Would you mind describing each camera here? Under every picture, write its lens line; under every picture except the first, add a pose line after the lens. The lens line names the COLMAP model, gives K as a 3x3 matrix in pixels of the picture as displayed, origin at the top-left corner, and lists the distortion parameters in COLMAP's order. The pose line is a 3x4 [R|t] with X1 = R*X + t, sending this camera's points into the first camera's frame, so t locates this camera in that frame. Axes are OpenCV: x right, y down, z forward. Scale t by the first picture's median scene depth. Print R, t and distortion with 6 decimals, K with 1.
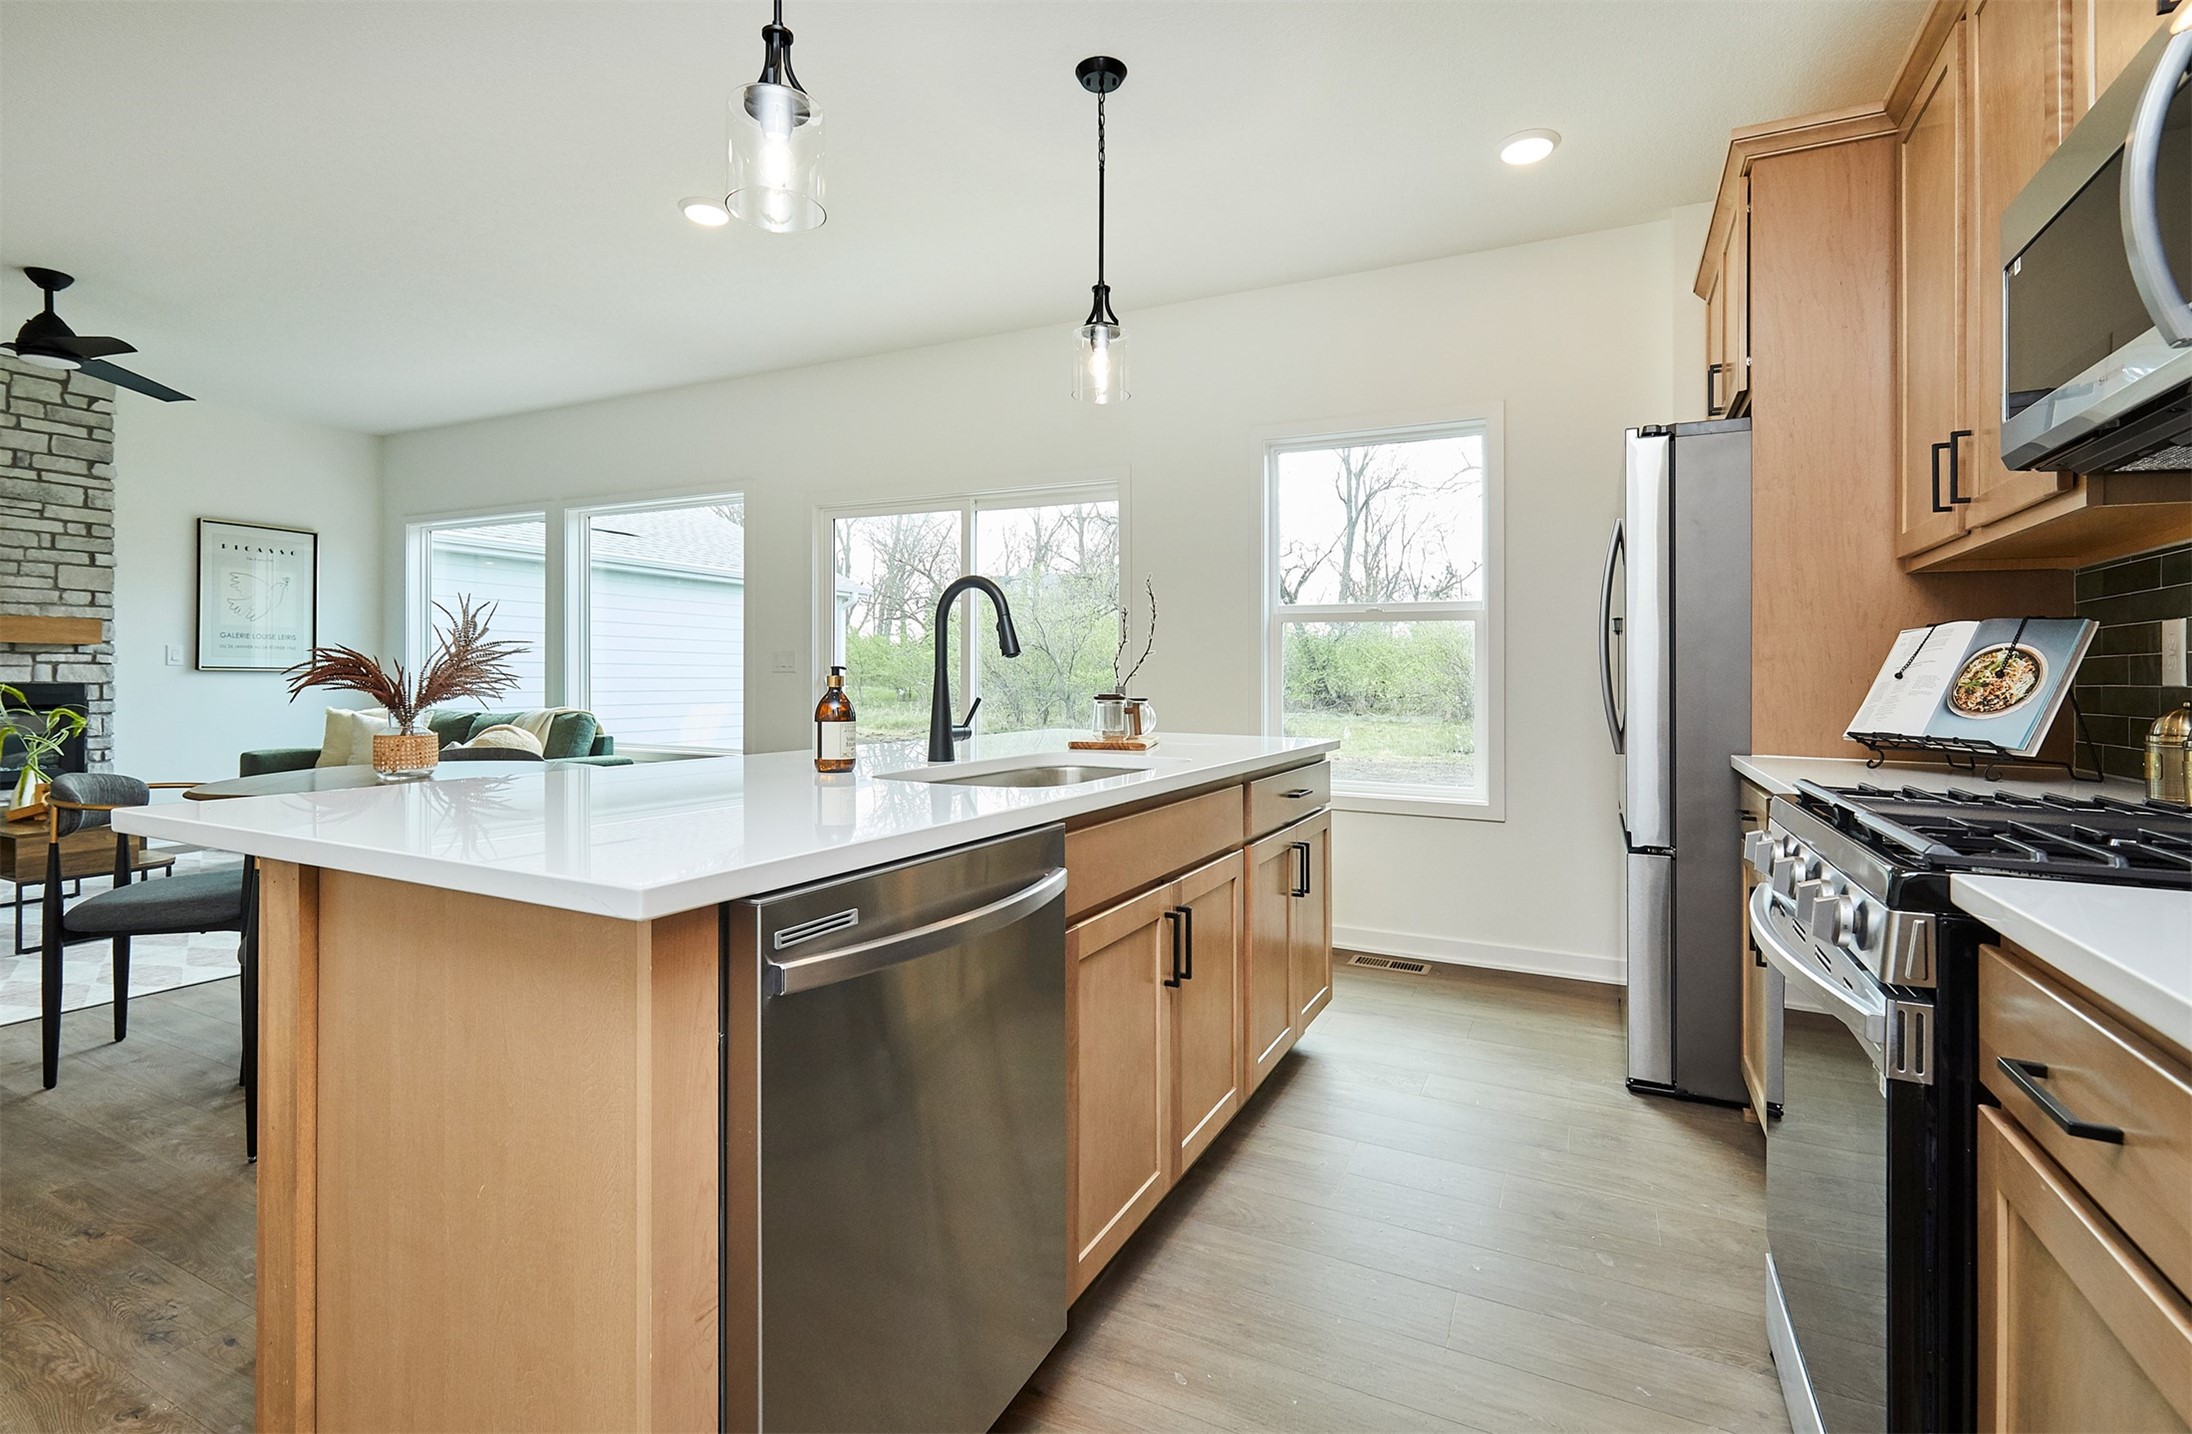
lens RADIAL K [[988.1, 0, 1098.5], [0, 988.1, 682.2], [0, 0, 1]] dist [-0.006182, 0.001691]
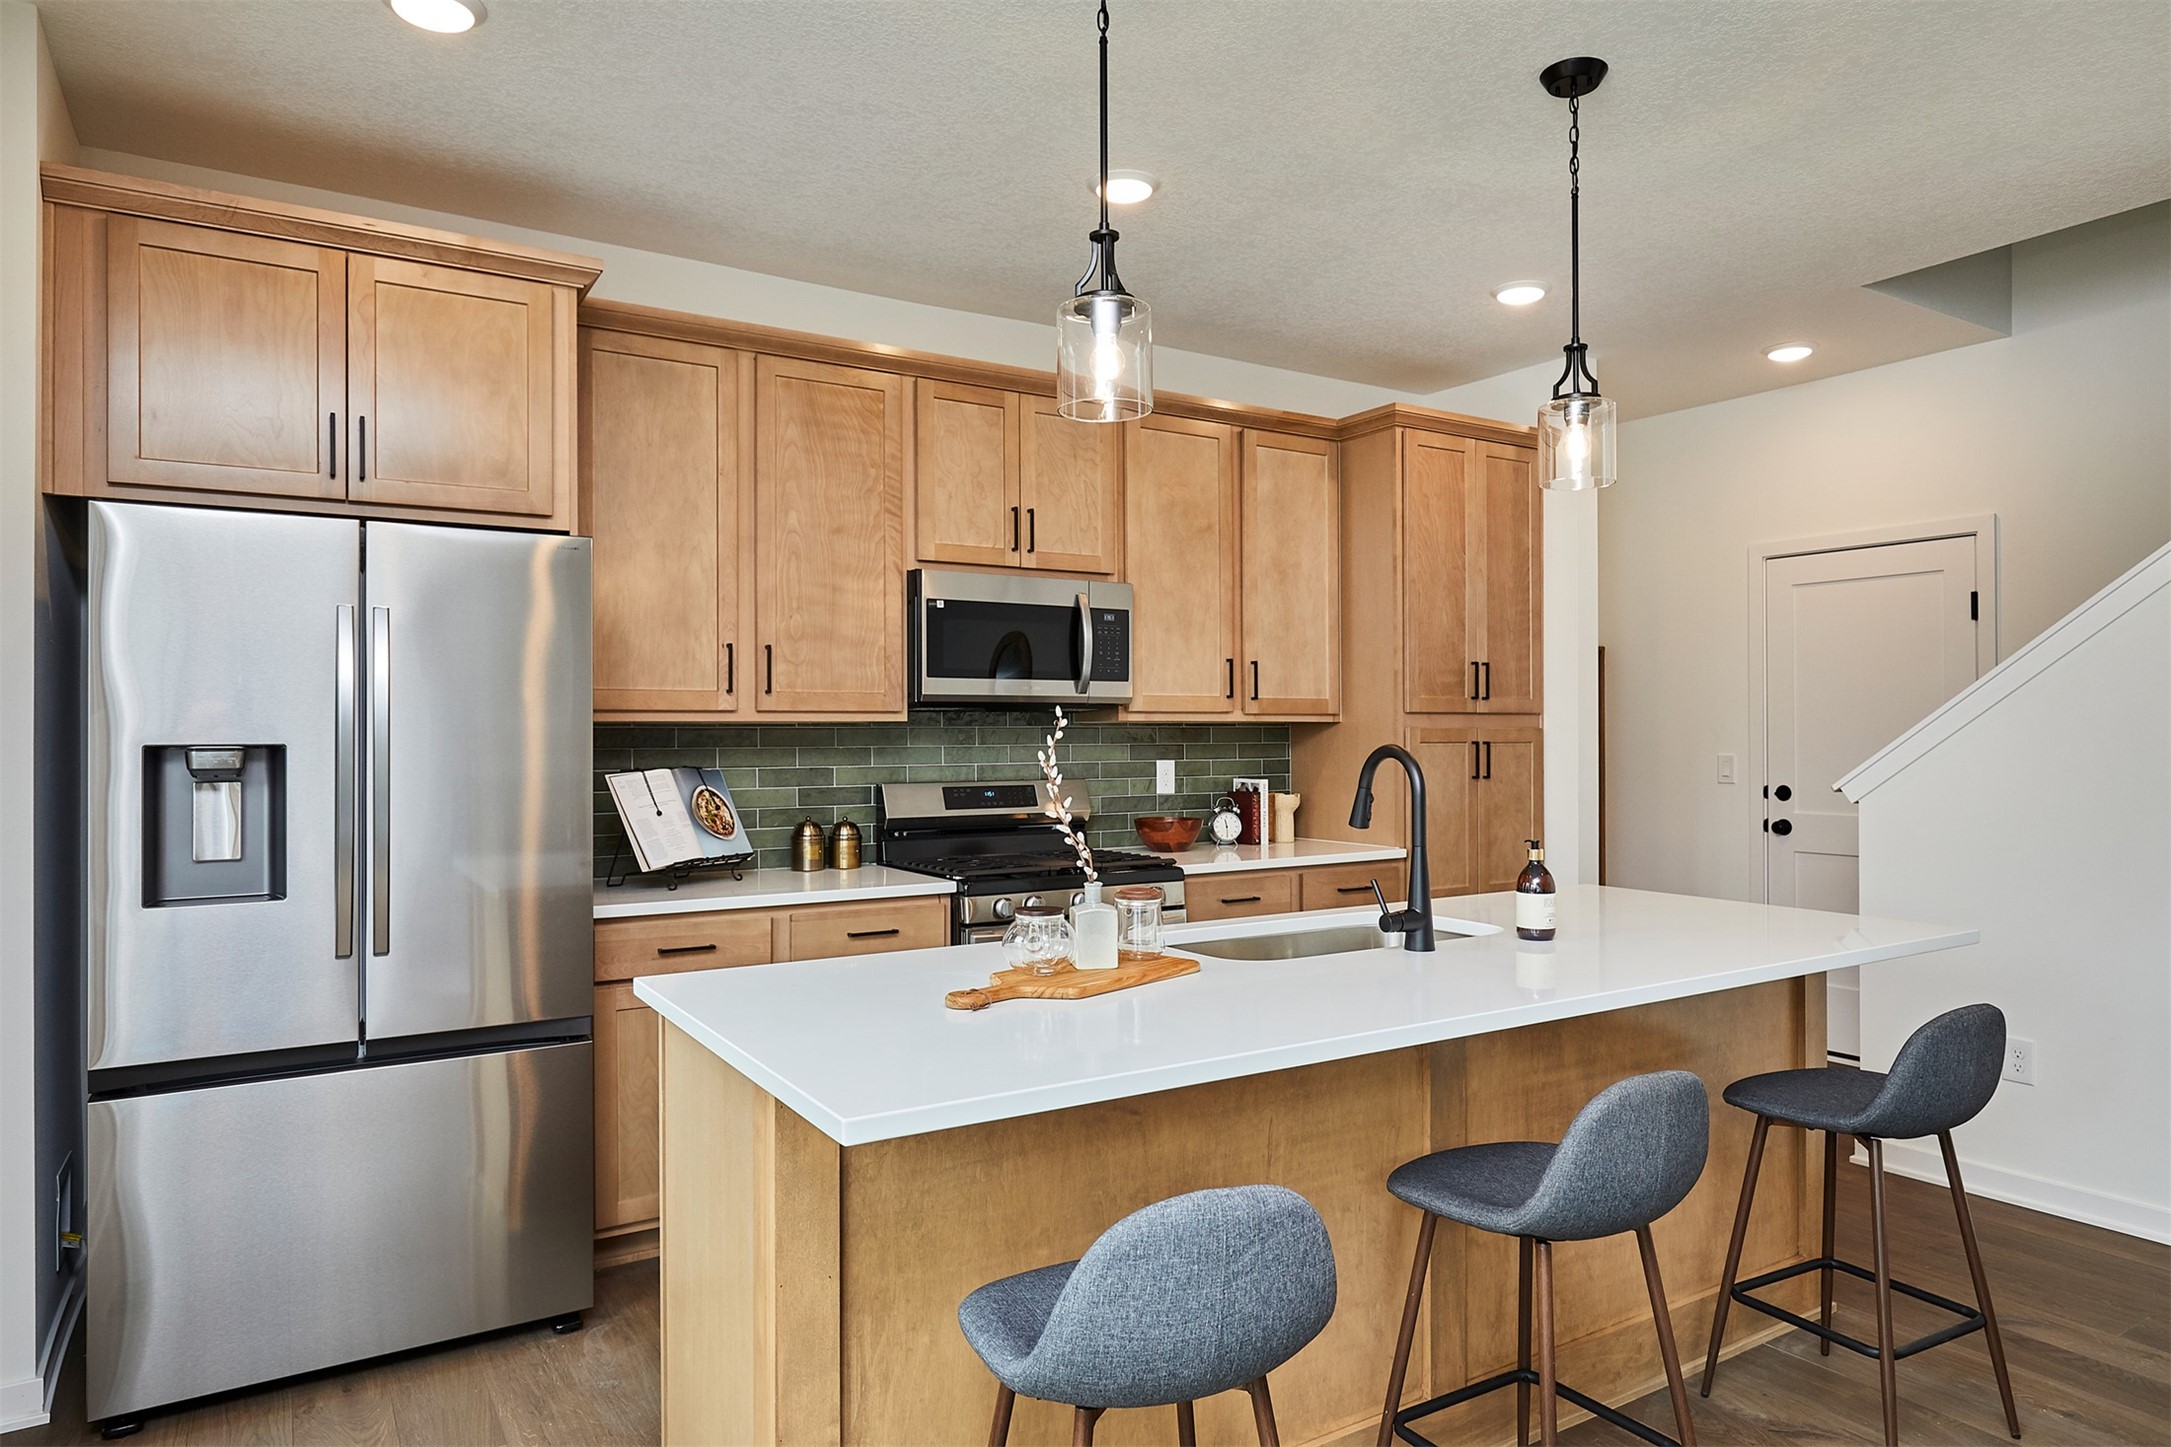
lens RADIAL K [[1331.9, 0, 1113.5], [0, 1331.9, 736.7], [0, 0, 1]] dist [-0.010469, 0.005532]
pose [[-0.860416, -0.008828, 0.509516, -0.582244], [-0.003988, 0.999936, 0.010592, -0.136027], [-0.509577, 0.007081, -0.860396, 2.399343]]
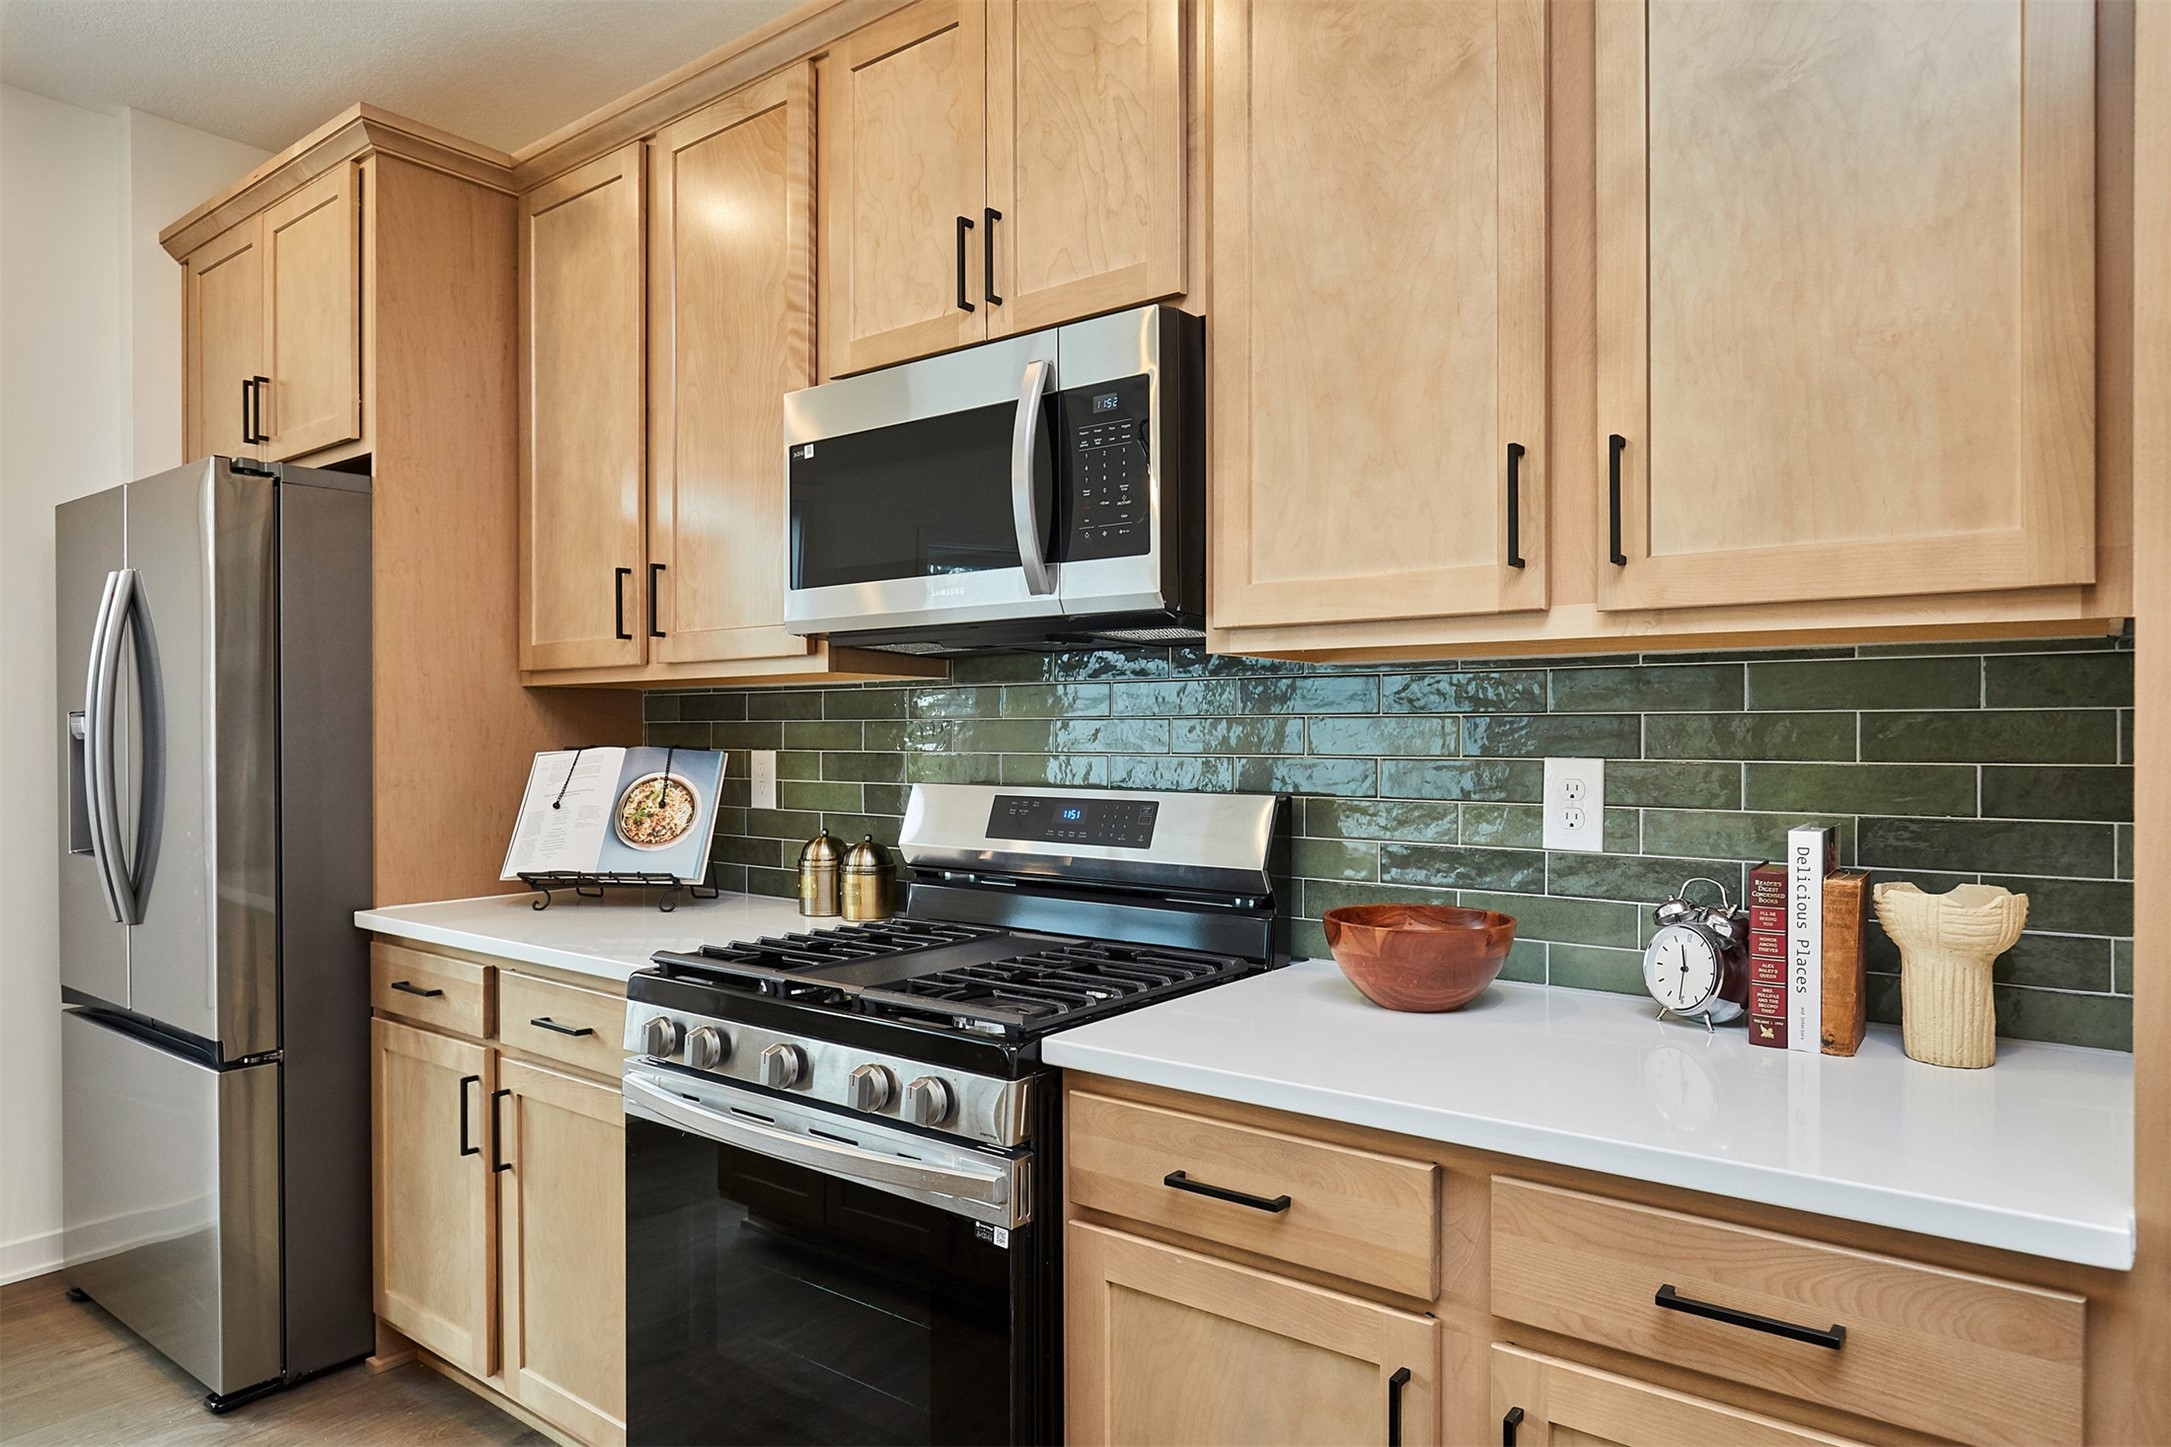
lens RADIAL K [[1331.9, 0, 1103.8], [0, 1331.9, 732.2], [0, 0, 1]] dist [-0.010469, 0.005532]
pose [[0.192495, -0.020308, 0.981088, -0.339220], [0.012154, 0.999758, 0.018310, -0.102354], [-0.981223, 0.008400, 0.192695, 0.292196]]
